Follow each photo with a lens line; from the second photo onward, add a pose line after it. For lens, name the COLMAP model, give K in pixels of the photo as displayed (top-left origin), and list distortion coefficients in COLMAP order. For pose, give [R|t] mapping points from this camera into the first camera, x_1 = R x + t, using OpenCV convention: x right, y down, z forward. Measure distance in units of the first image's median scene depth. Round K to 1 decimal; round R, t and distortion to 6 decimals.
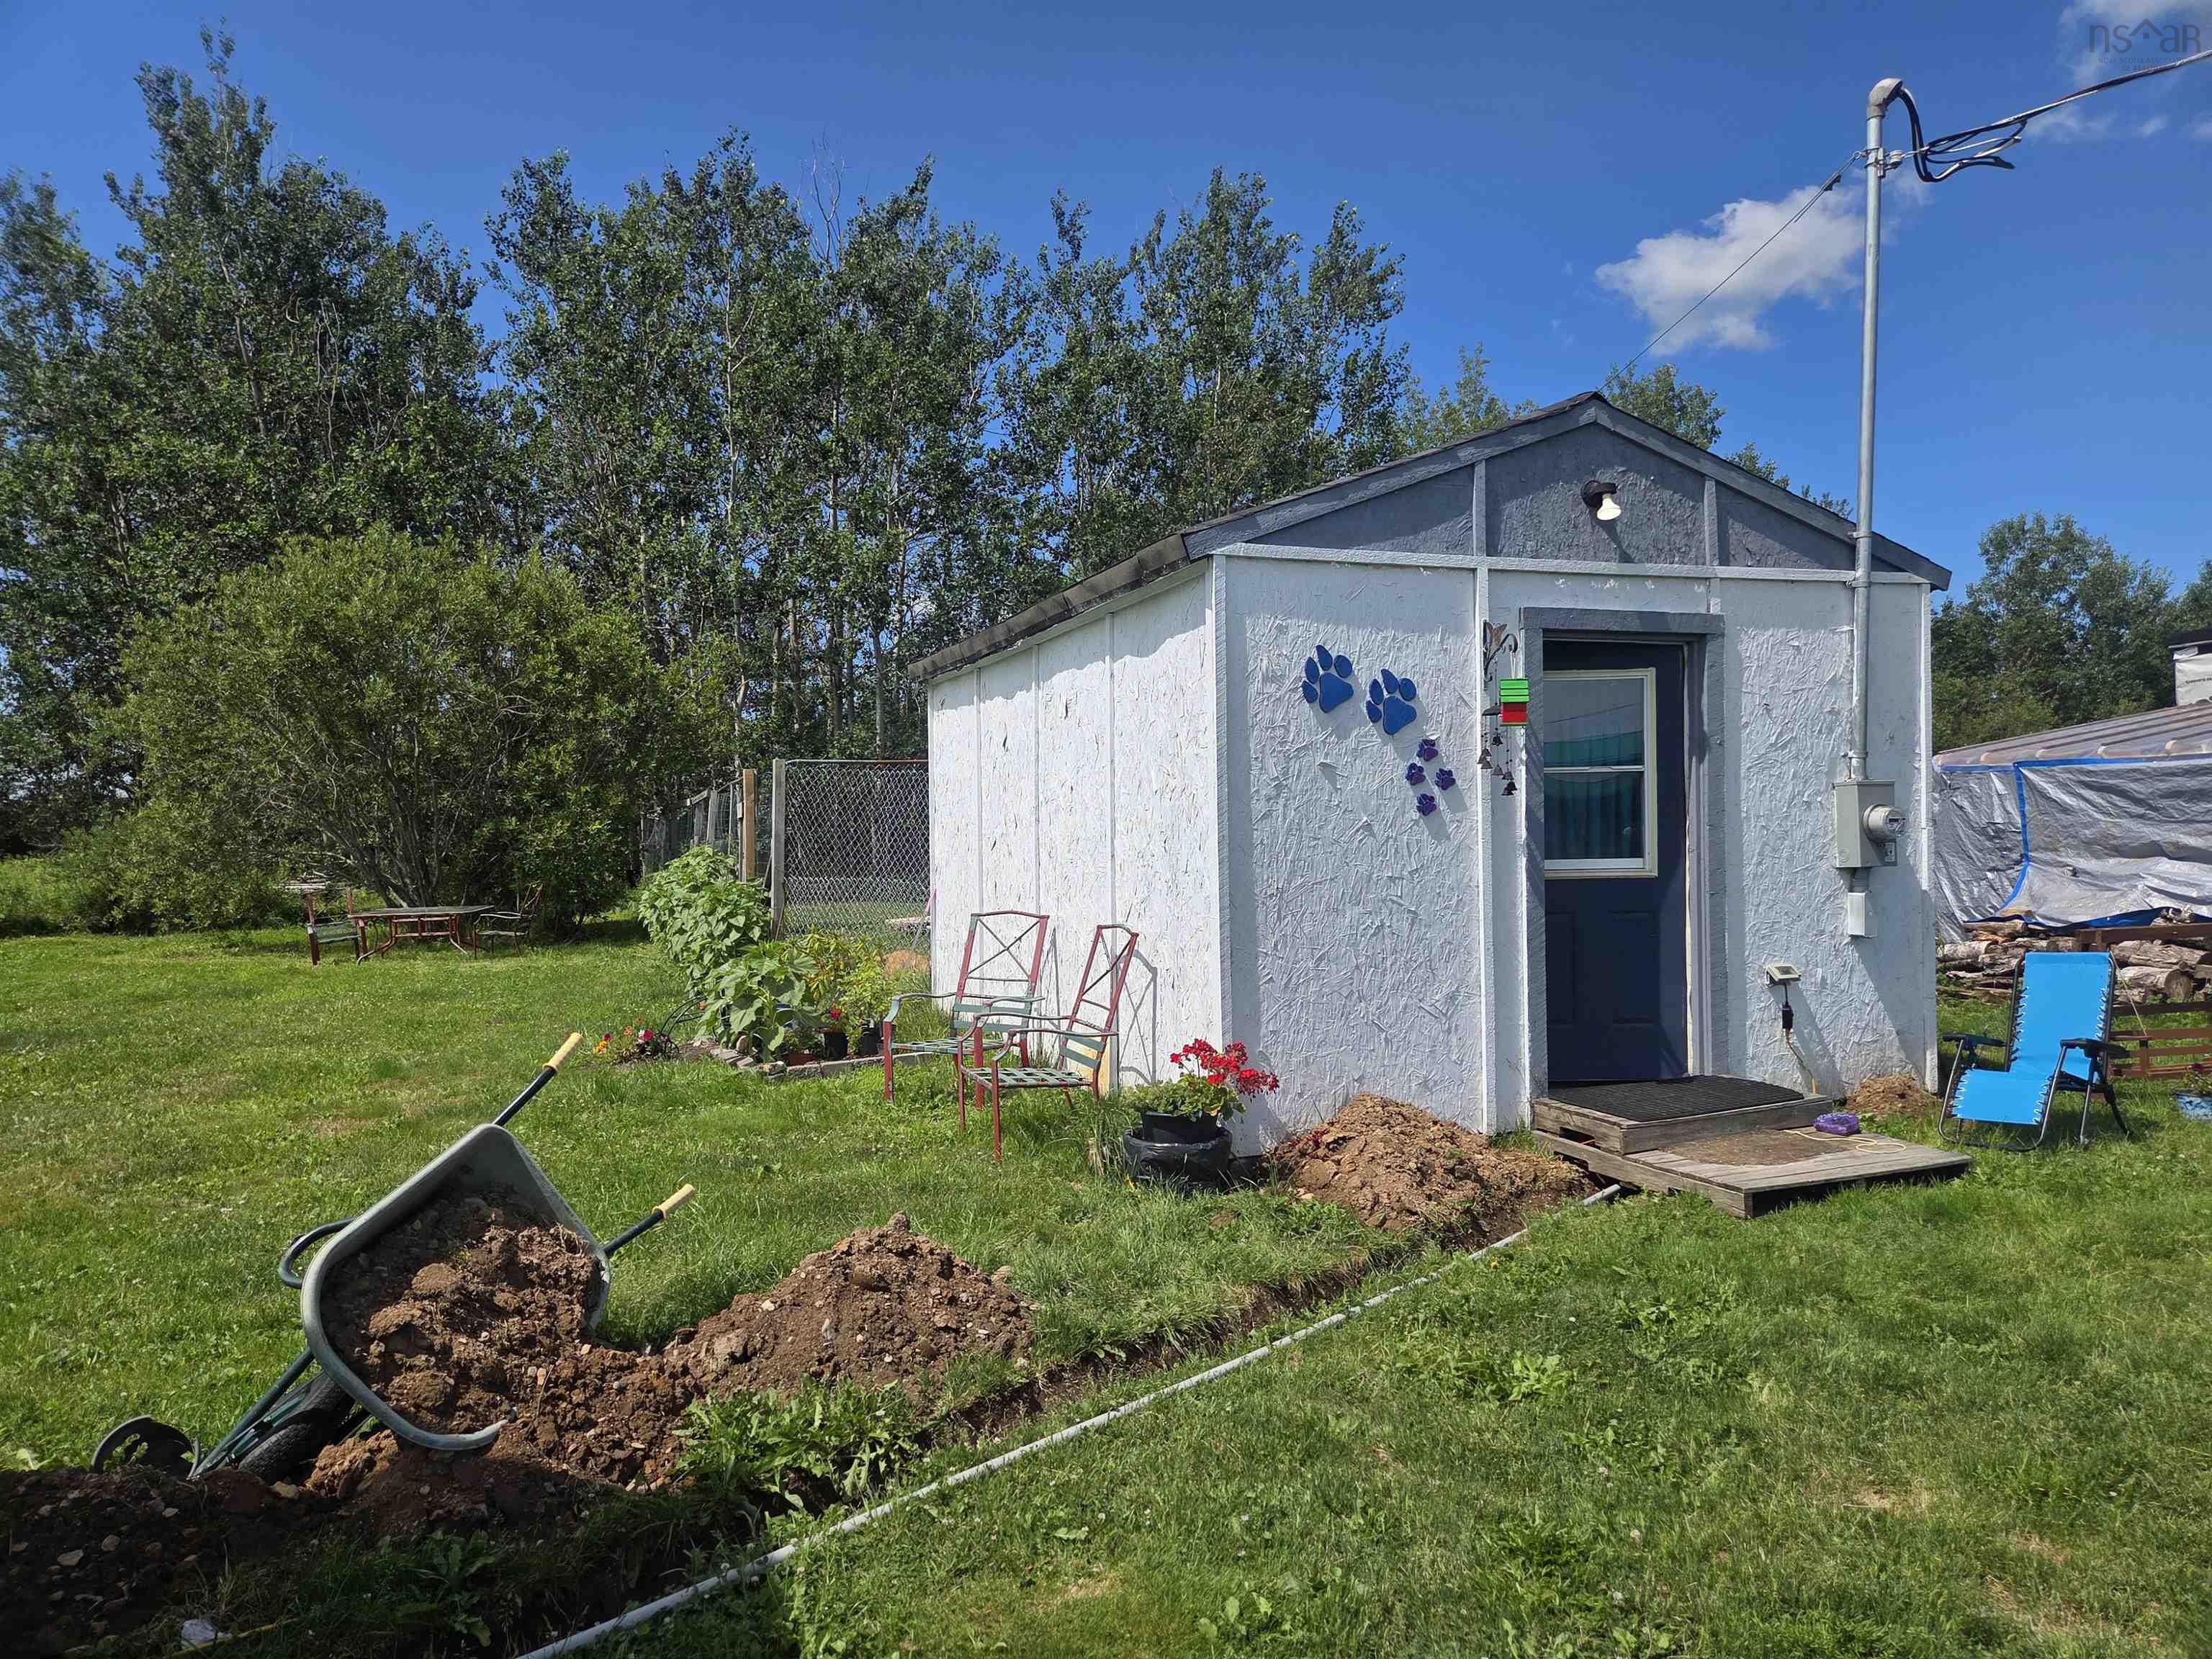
lens RADIAL K [[1464.3, 0, 1088.0], [0, 1464.3, 856.2], [0, 0, 1]] dist [0.047943, -0.045281]
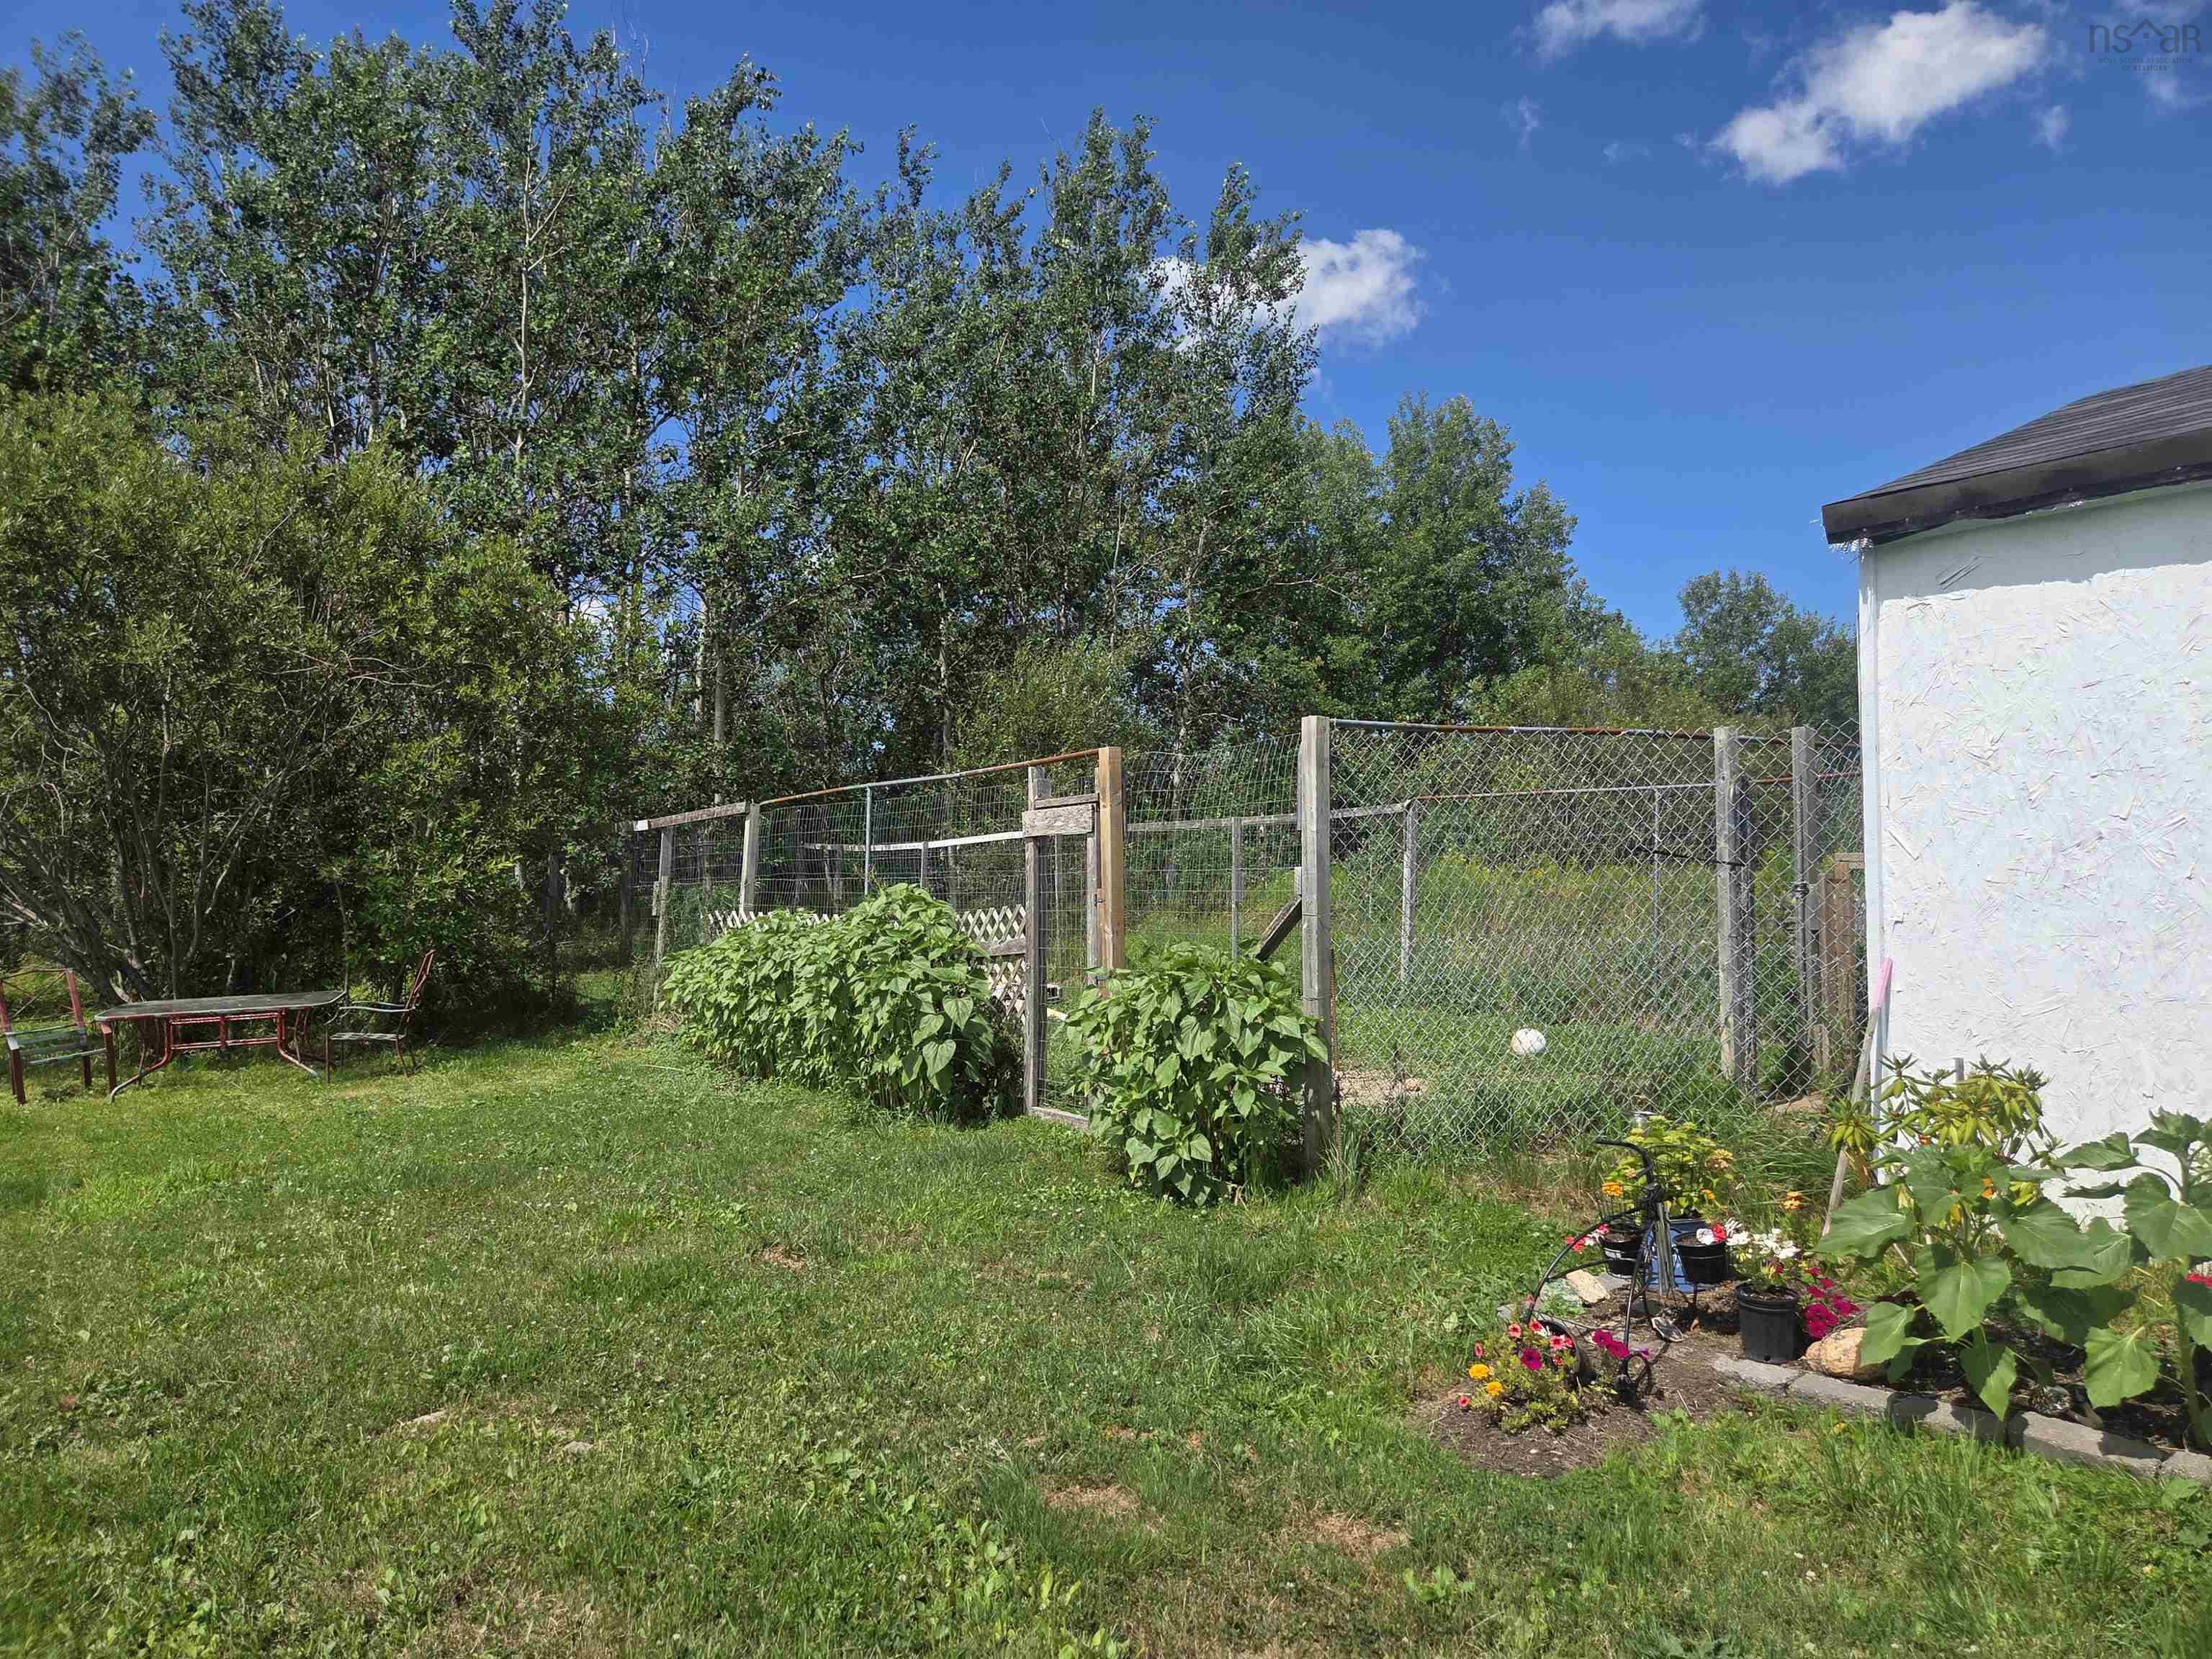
lens RADIAL K [[1464.3, 0, 1119.5], [0, 1464.3, 853.5], [0, 0, 1]] dist [0.047943, -0.045281]
pose [[0.963073, -0.009546, 0.269070, -0.211873], [0.018882, 0.999305, -0.032129, -0.000019], [-0.268577, 0.036023, 0.962585, 0.262473]]
